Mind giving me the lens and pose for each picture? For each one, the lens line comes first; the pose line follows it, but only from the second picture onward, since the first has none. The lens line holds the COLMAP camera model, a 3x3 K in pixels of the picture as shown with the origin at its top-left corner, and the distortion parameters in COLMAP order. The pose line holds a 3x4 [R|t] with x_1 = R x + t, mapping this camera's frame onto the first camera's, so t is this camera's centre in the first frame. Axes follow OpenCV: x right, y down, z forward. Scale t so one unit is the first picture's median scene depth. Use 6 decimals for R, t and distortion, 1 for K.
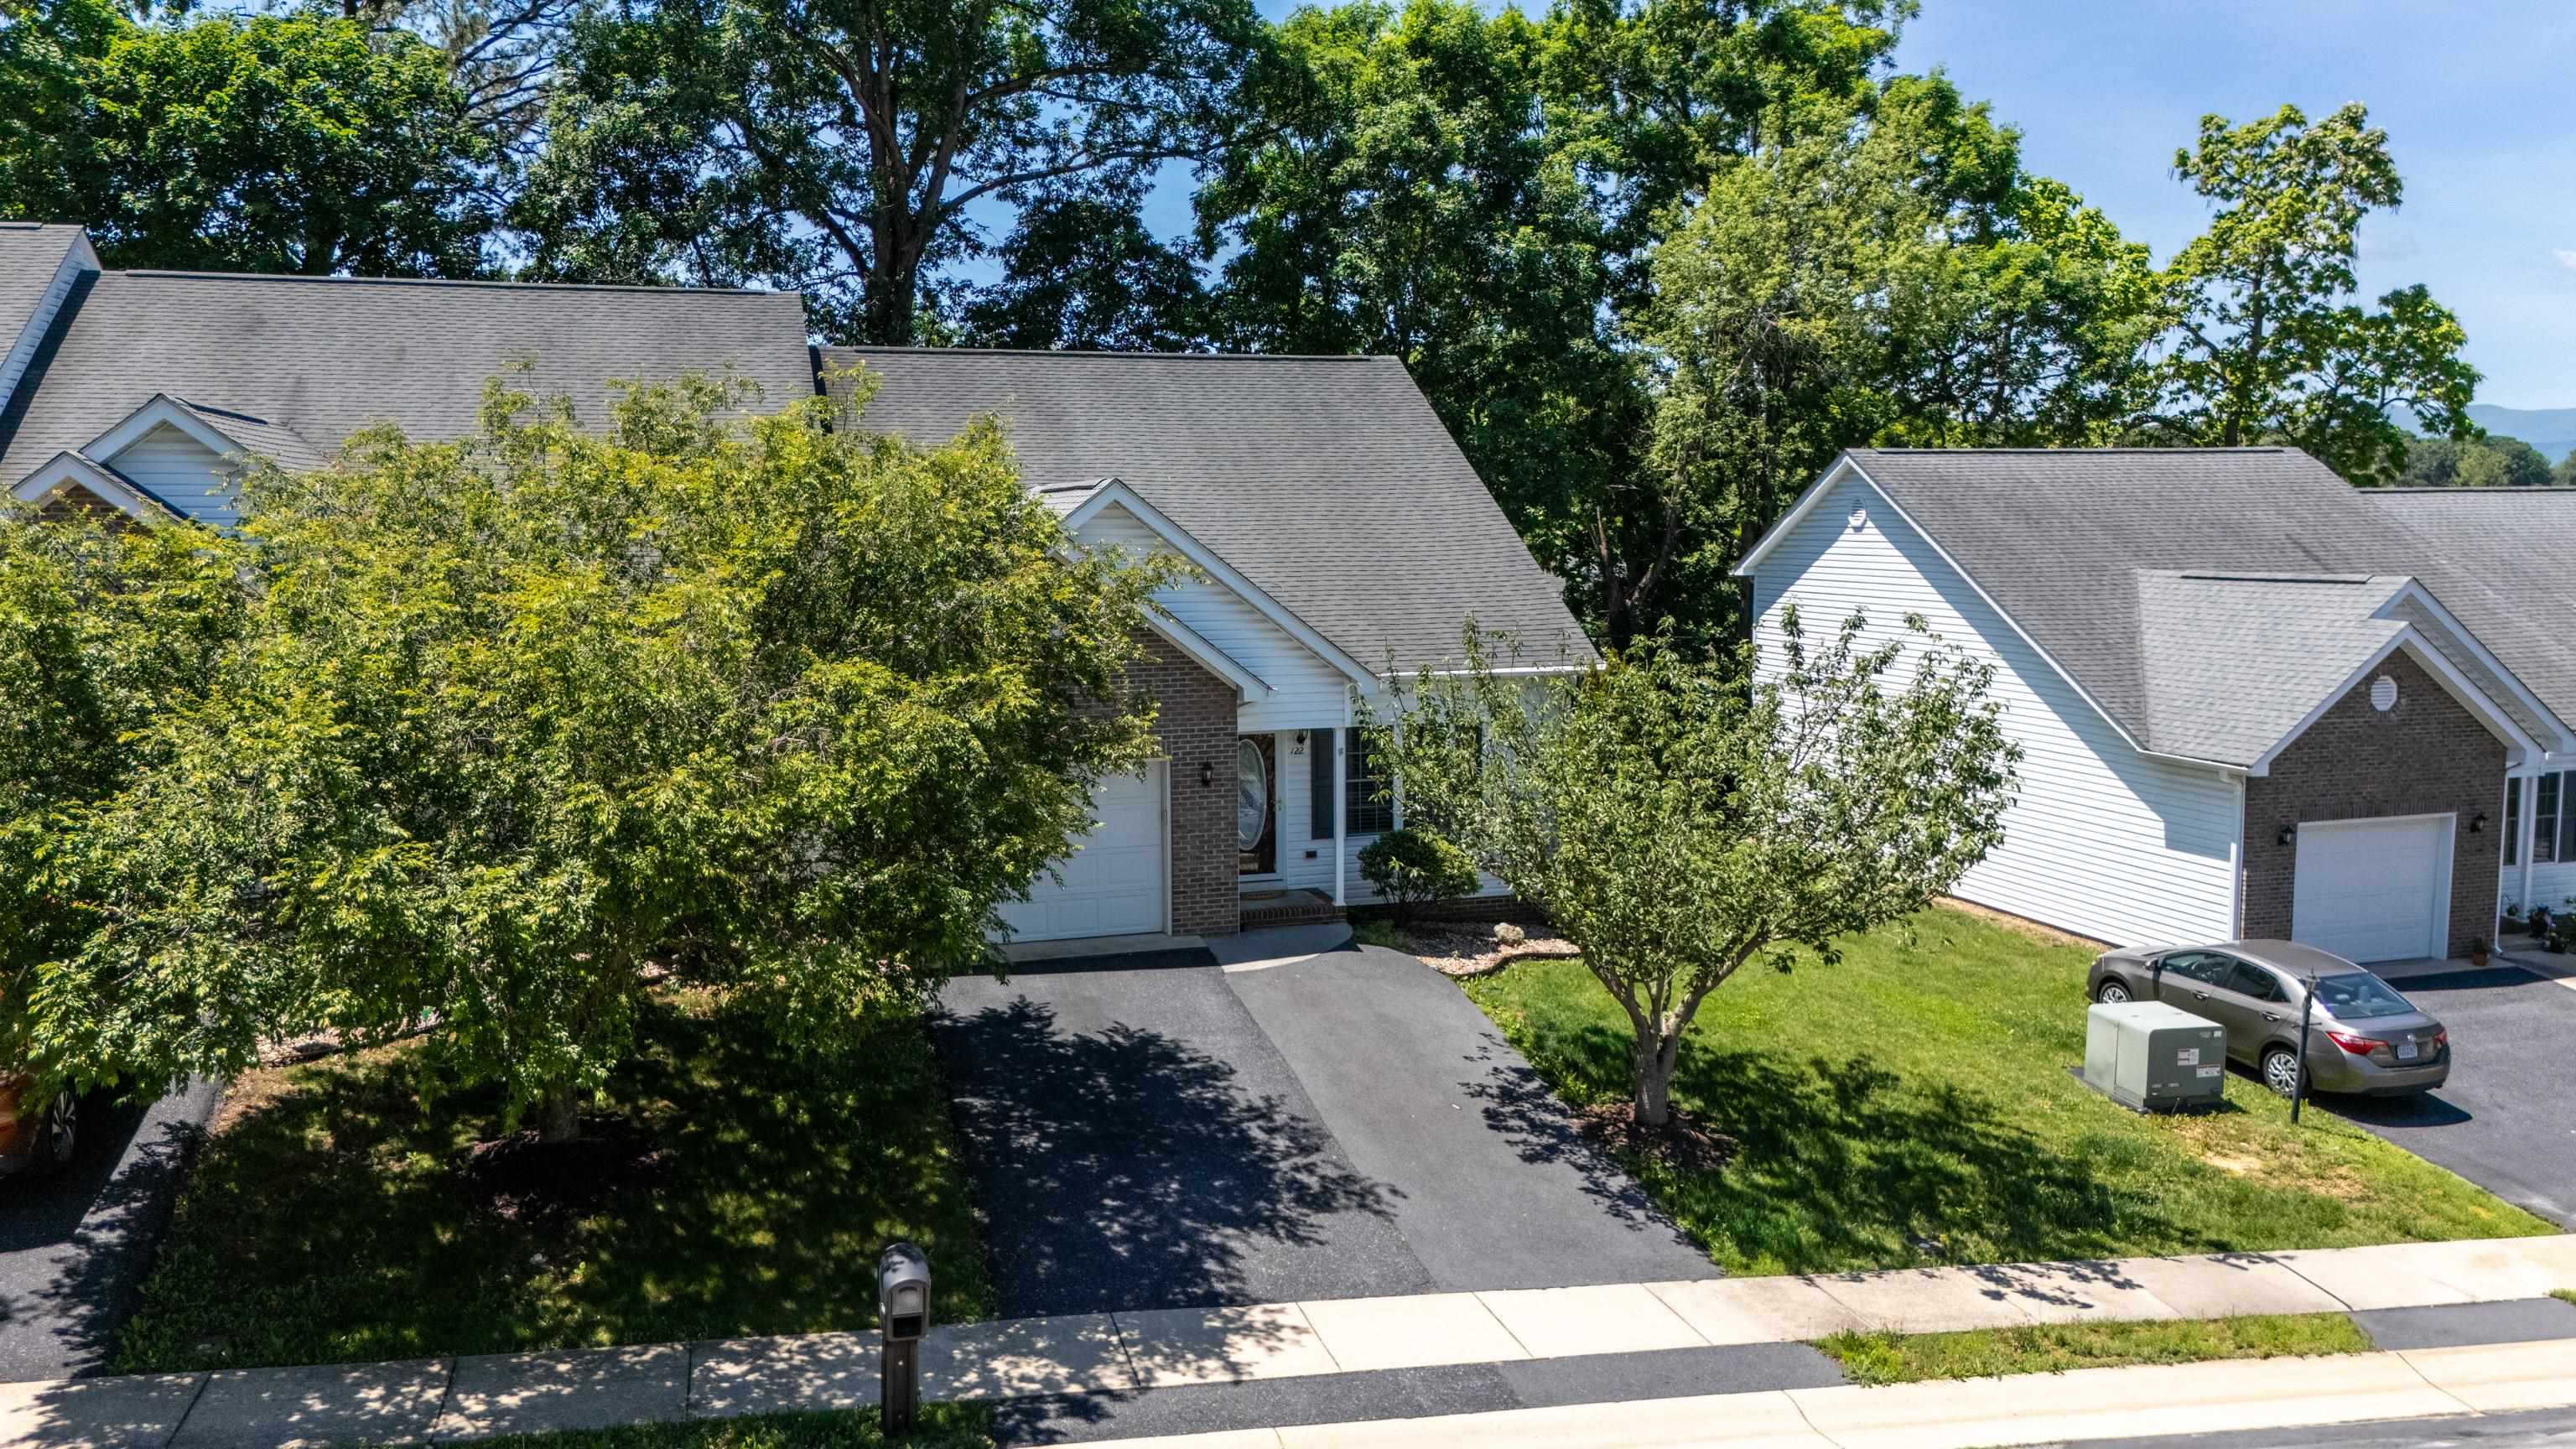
lens RADIAL K [[1903.6, 0, 1288.3], [0, 1903.6, 720.8], [0, 0, 1]] dist [0.070020, -0.065546]
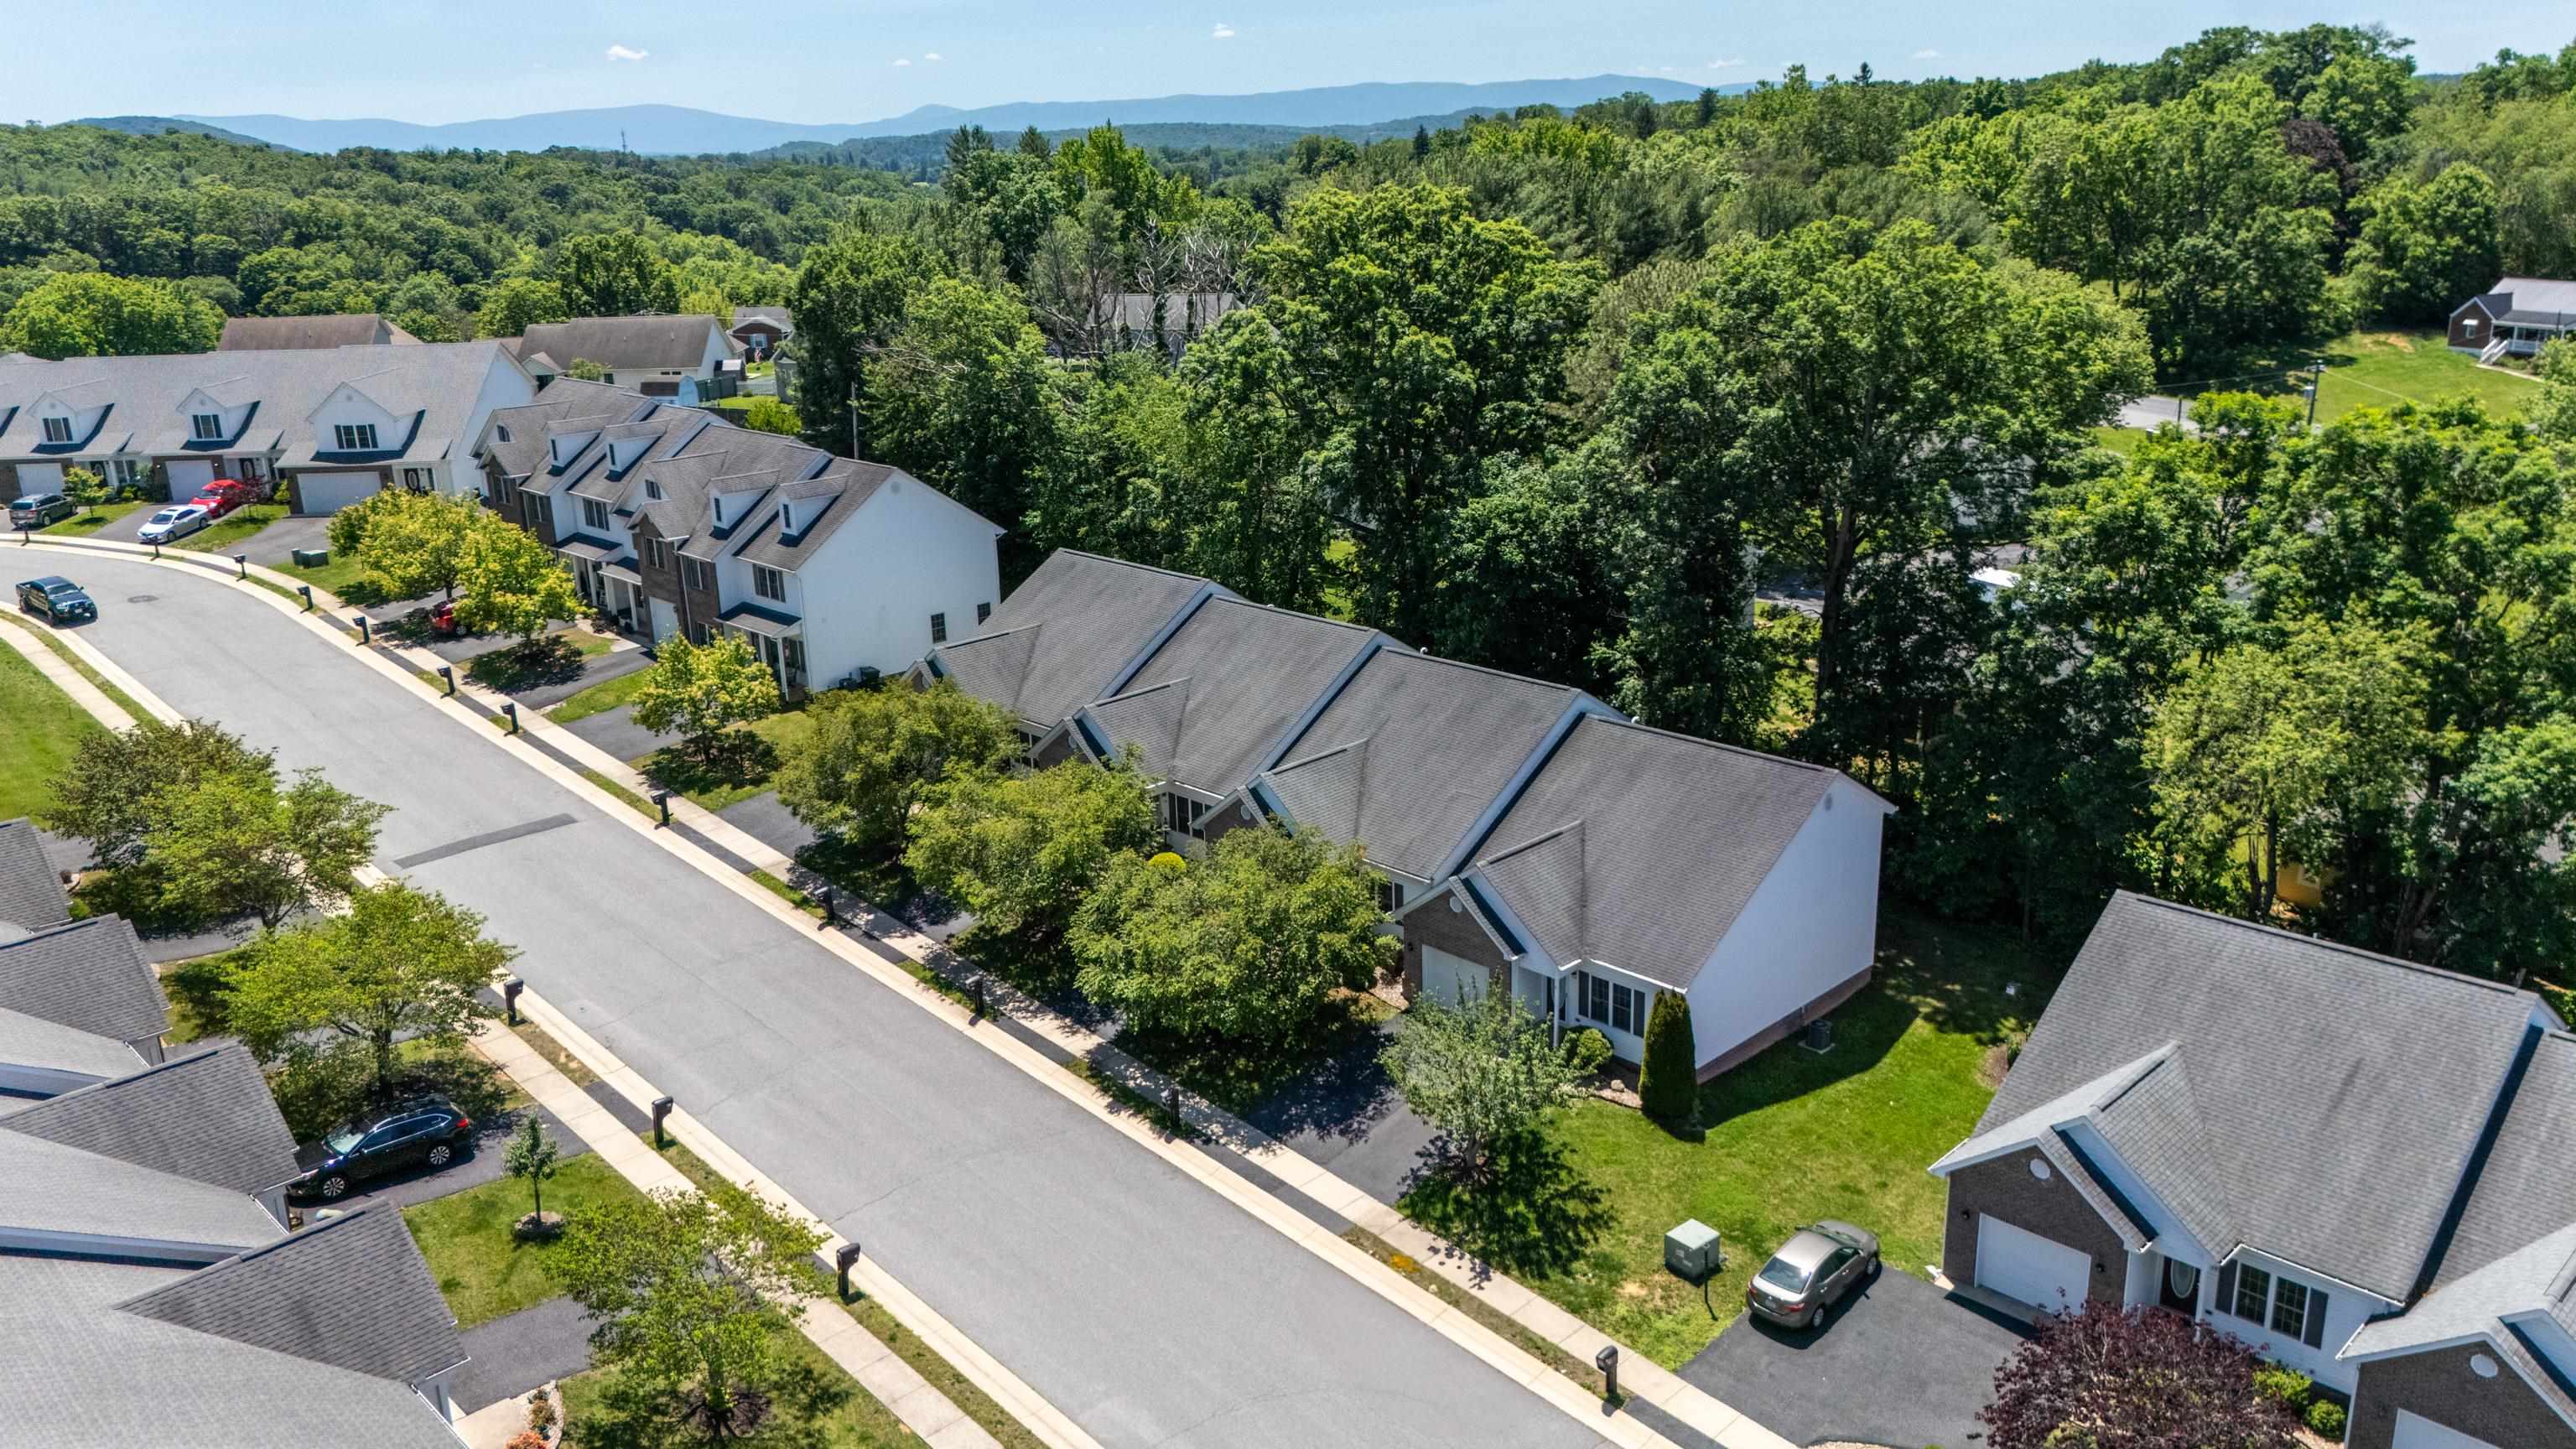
lens RADIAL K [[1886.1, 0, 1288.5], [0, 1886.1, 718.7], [0, 0, 1]] dist [0.067025, -0.071090]
pose [[0.464538, 0.253170, -0.848593, 2.316273], [-0.073284, 0.965966, 0.248070, -1.125386], [0.882516, -0.053050, 0.467281, -0.530028]]
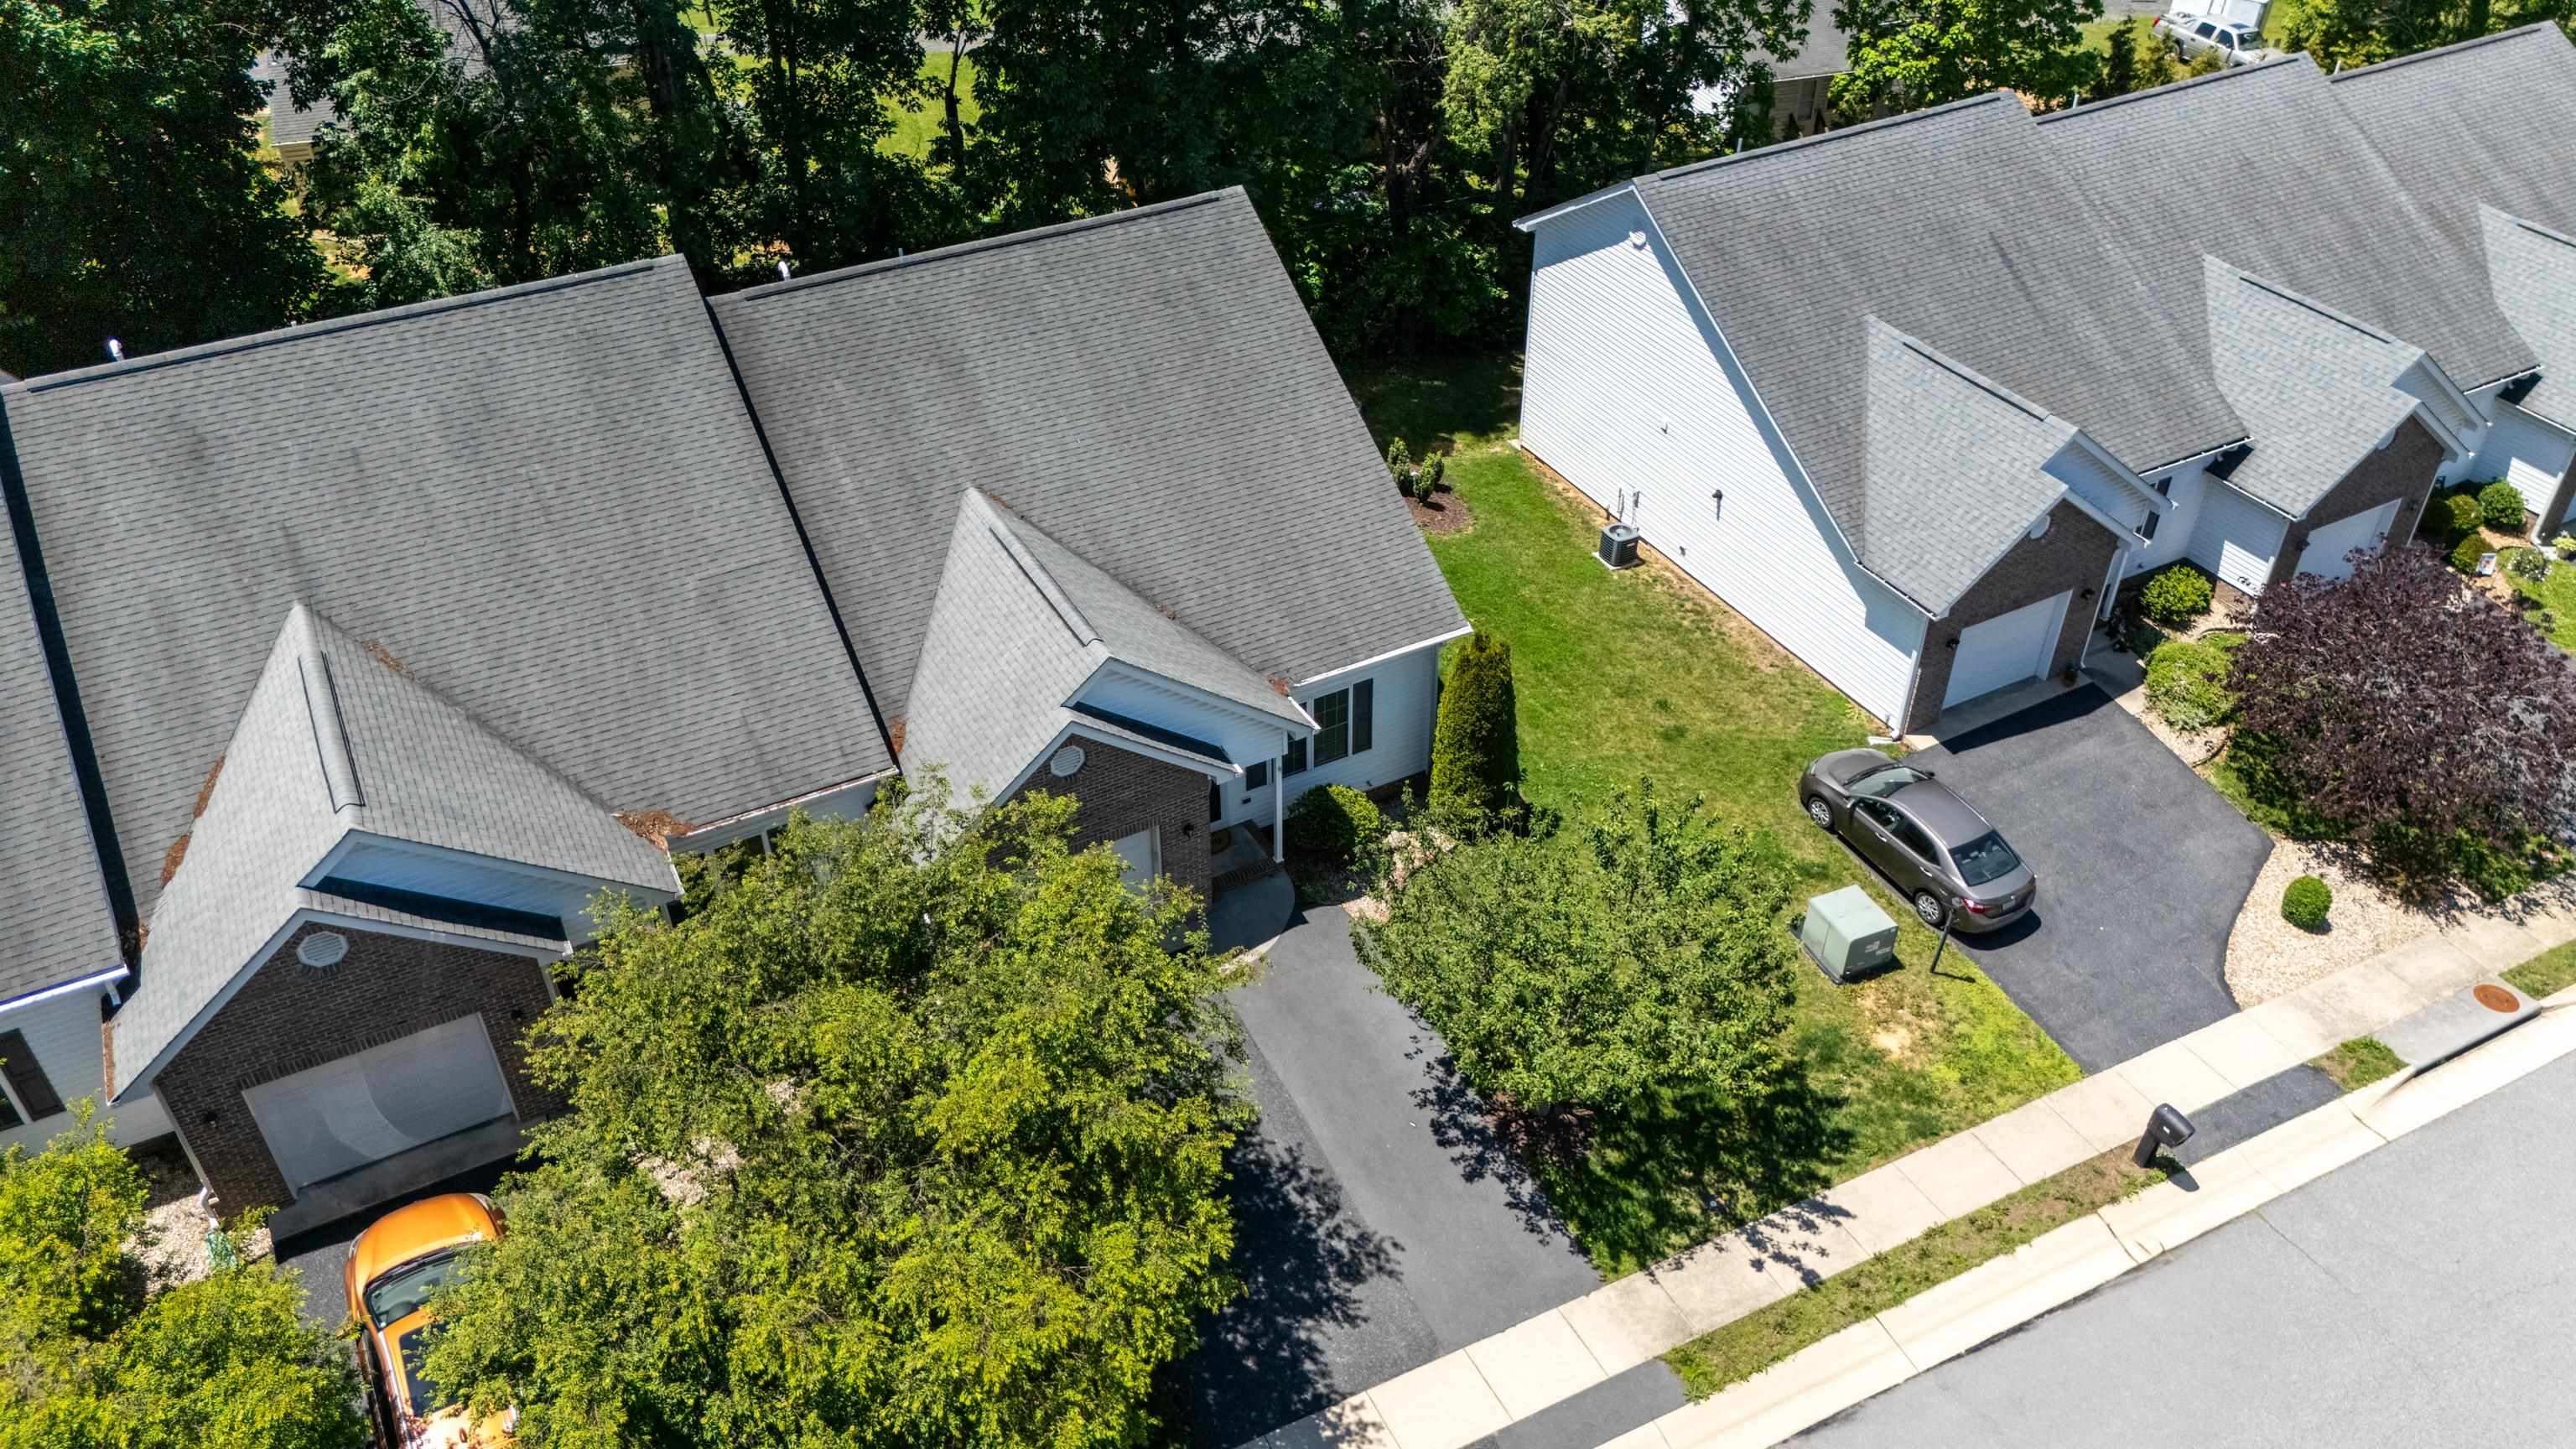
lens RADIAL K [[1889.7, 0, 1284.2], [0, 1889.7, 728.1], [0, 0, 1]] dist [0.075188, -0.073832]
pose [[0.981174, -0.118223, 0.152715, -0.198676], [0.021791, 0.853463, 0.520698, -0.831919], [-0.191895, -0.507567, 0.839971, -0.055914]]
